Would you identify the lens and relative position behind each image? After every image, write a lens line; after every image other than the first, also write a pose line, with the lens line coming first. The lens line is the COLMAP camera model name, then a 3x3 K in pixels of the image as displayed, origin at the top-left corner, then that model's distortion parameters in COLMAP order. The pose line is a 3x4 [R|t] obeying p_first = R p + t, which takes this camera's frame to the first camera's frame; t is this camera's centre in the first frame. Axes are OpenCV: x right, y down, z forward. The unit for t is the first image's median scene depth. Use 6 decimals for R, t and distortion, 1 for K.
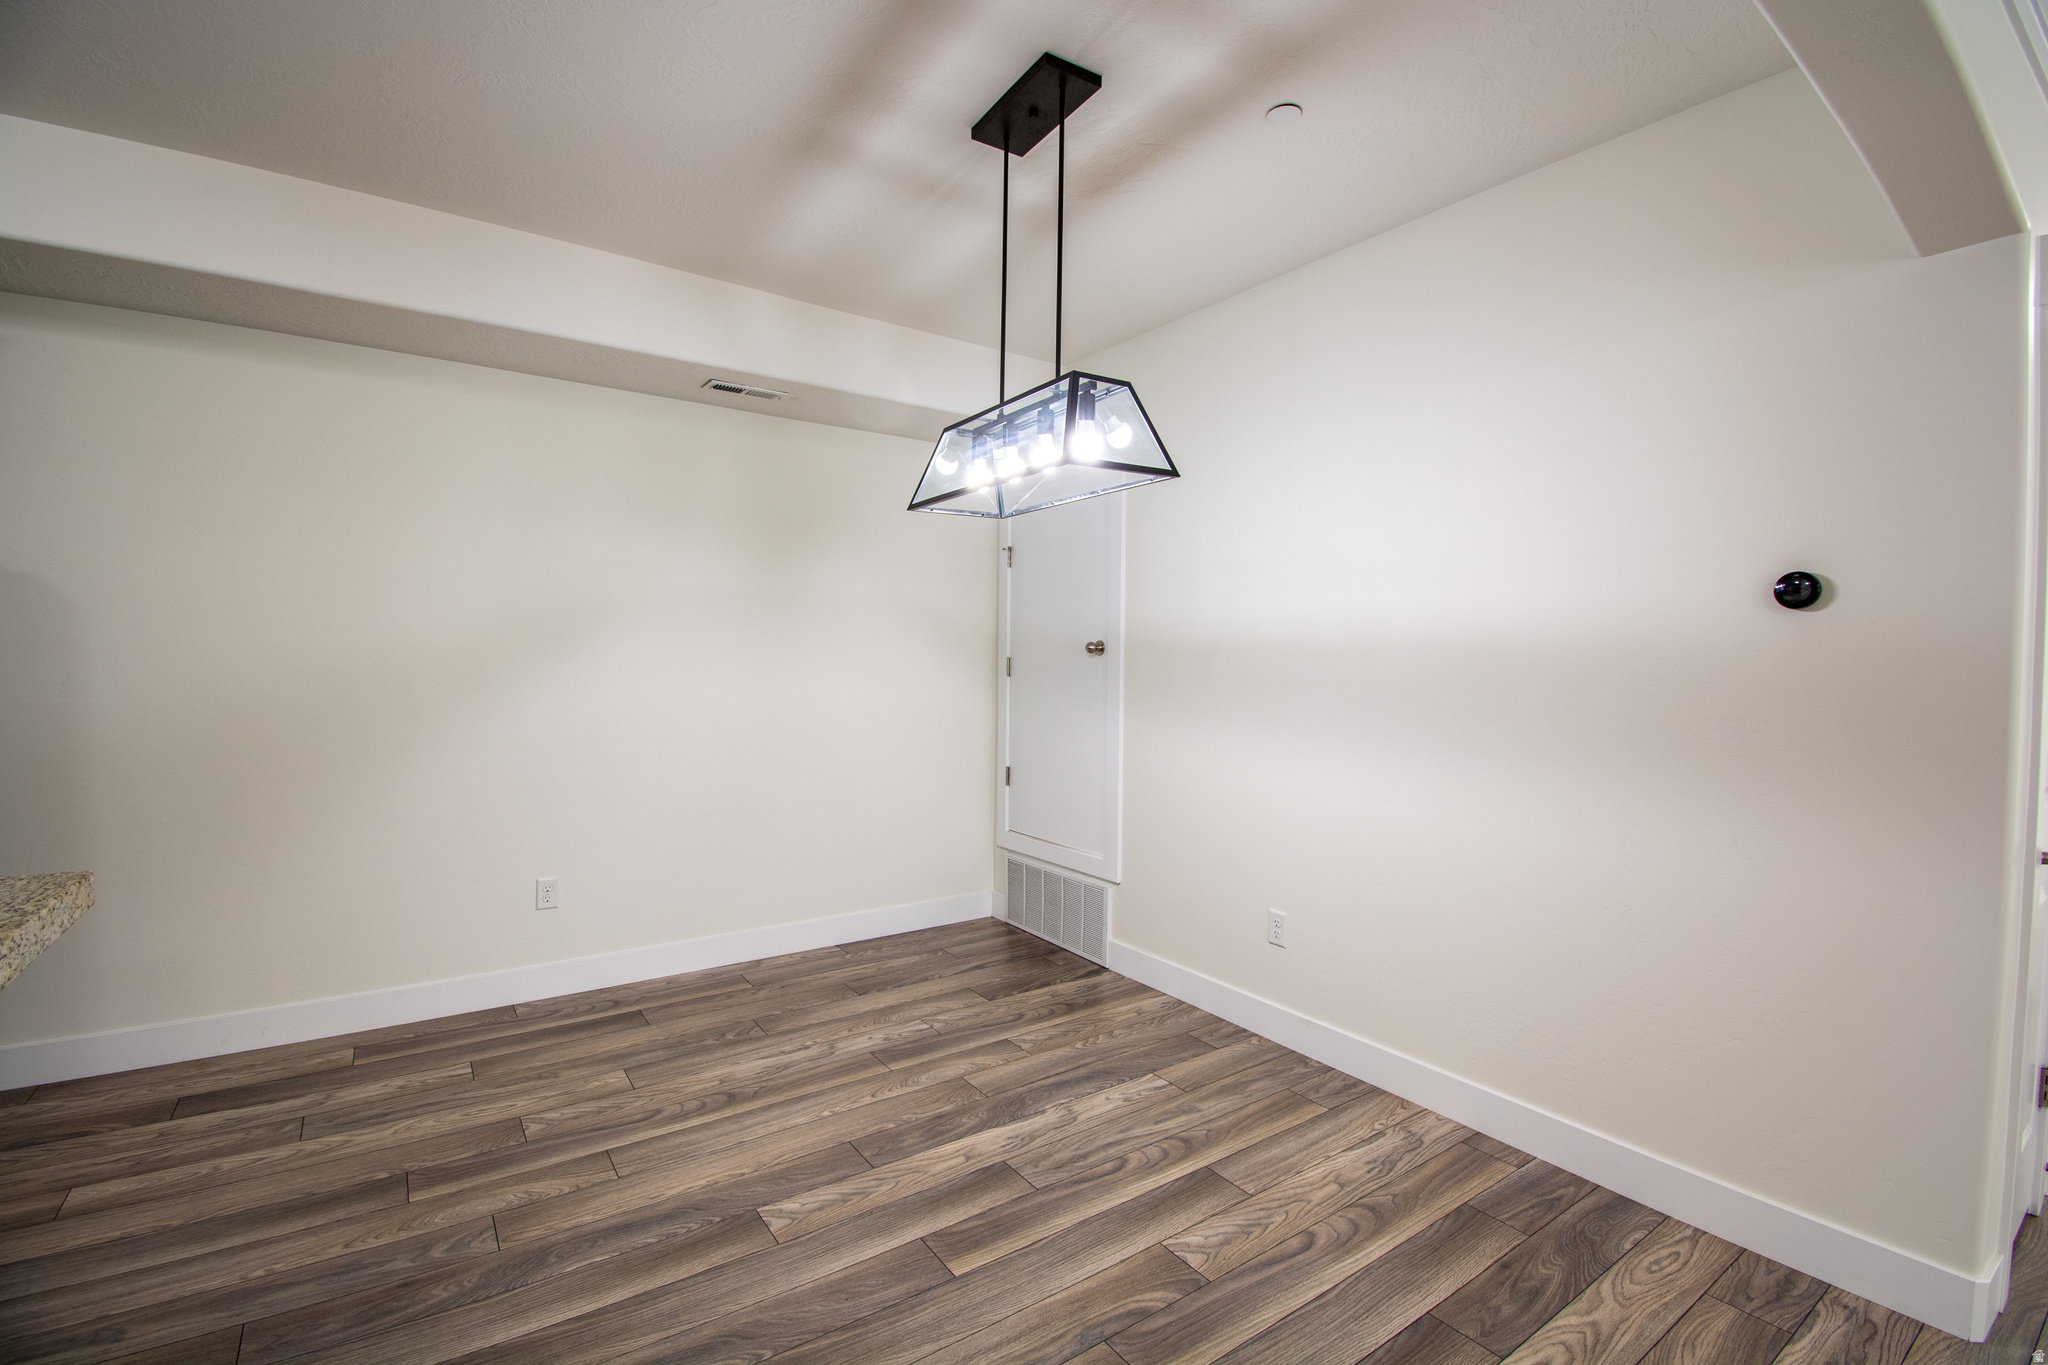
lens RADIAL K [[881.1, 0, 1029.4], [0, 881.1, 669.9], [0, 0, 1]] dist [-0.030474, -0.003593]
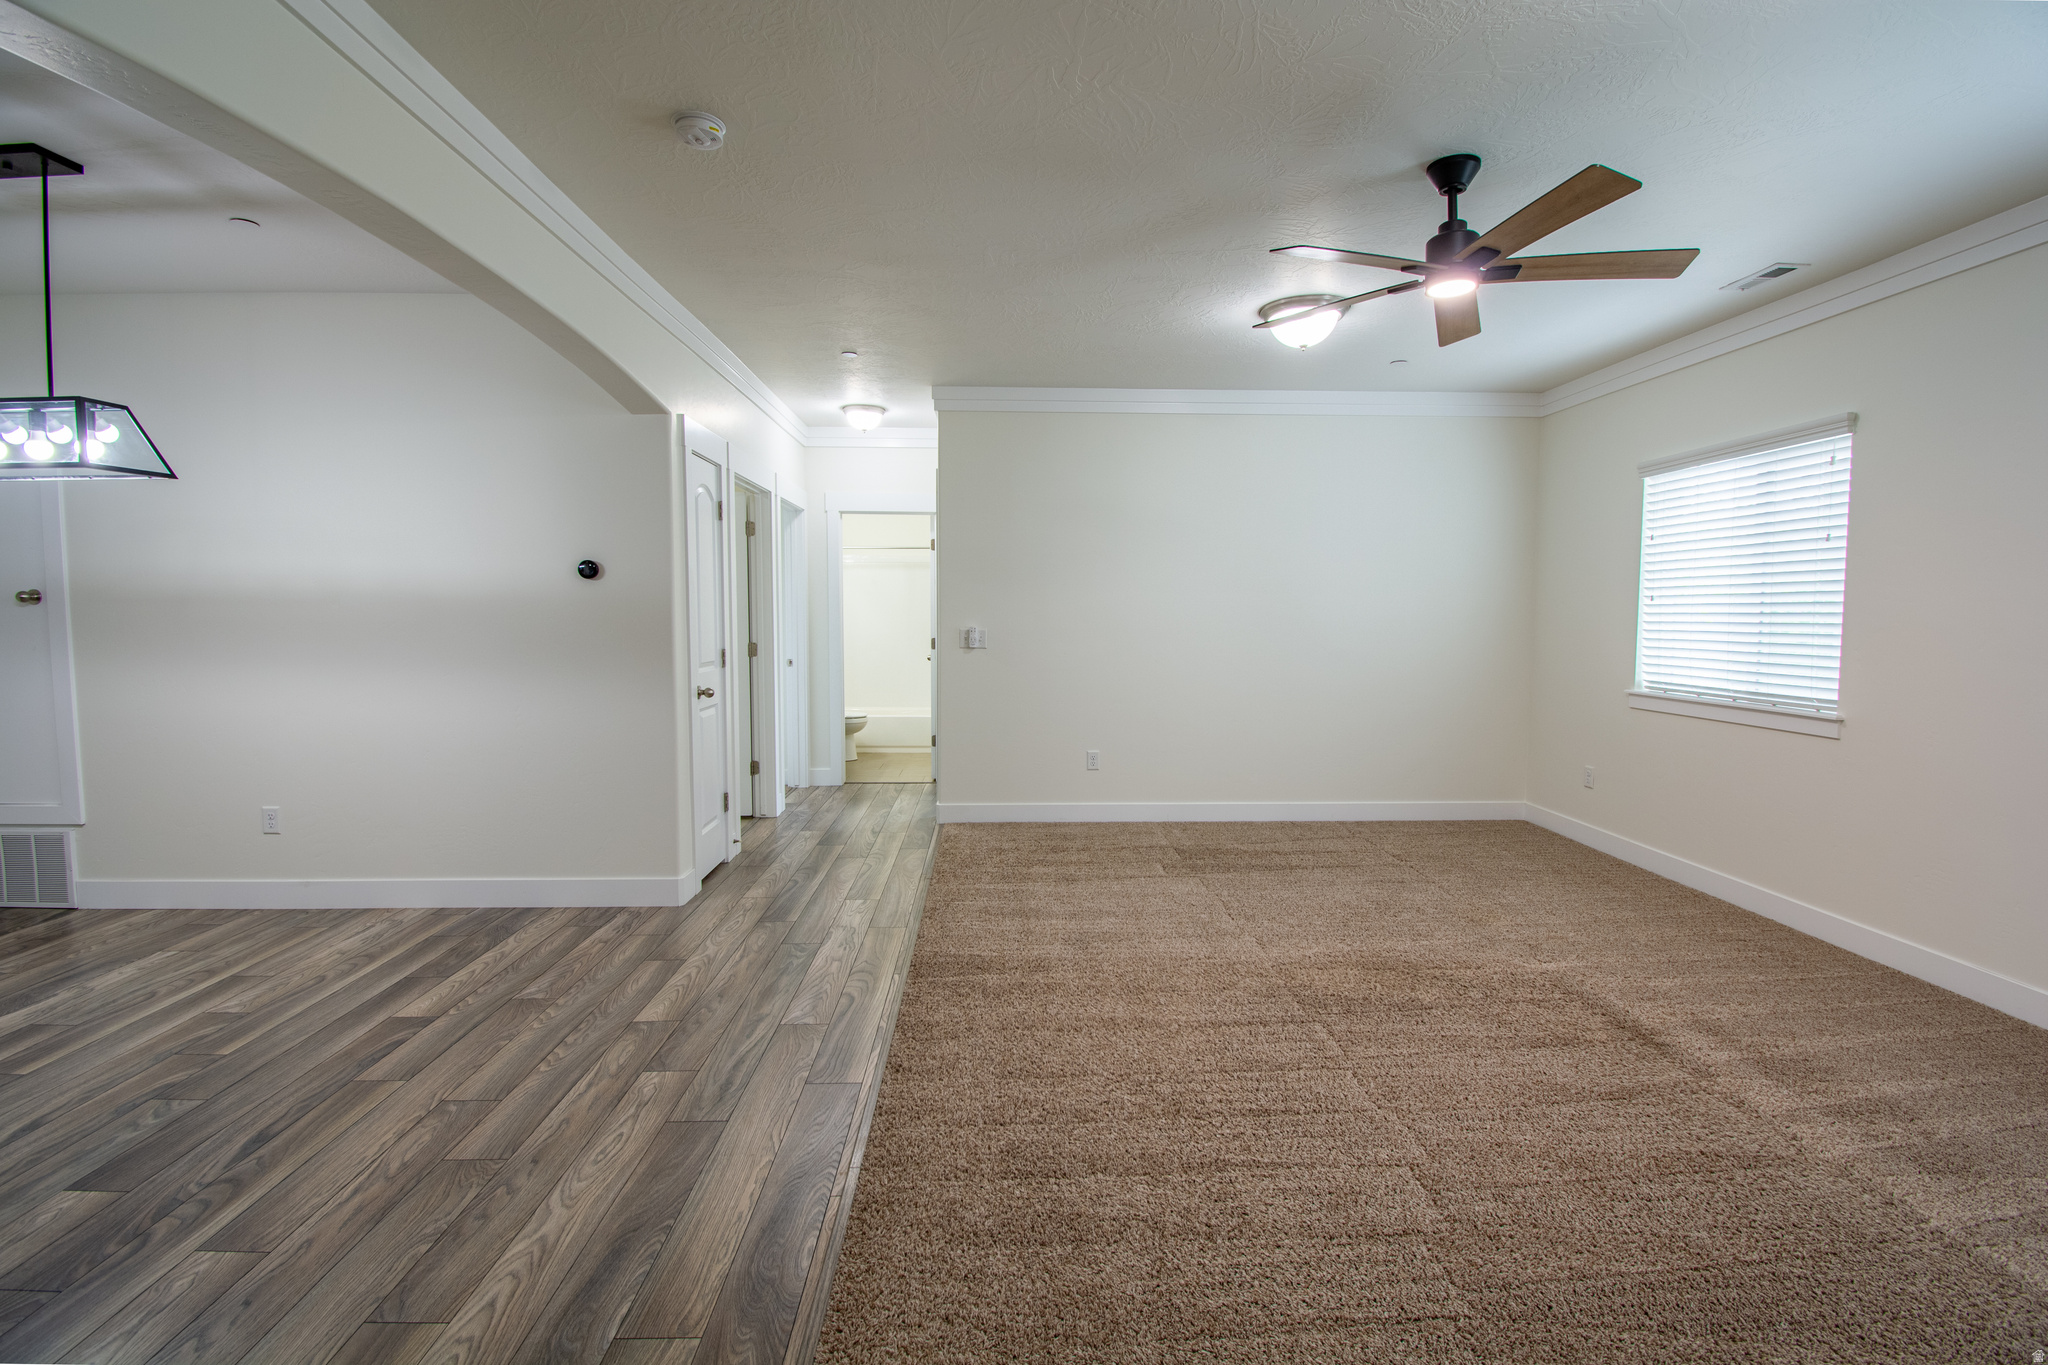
lens RADIAL K [[881.1, 0, 1035.4], [0, 881.1, 663.7], [0, 0, 1]] dist [-0.030474, -0.003593]
pose [[0.507670, -0.063420, 0.859214, -0.267106], [0.014779, 0.997781, 0.064916, 0.008772], [-0.861425, -0.020257, 0.507481, -0.748337]]
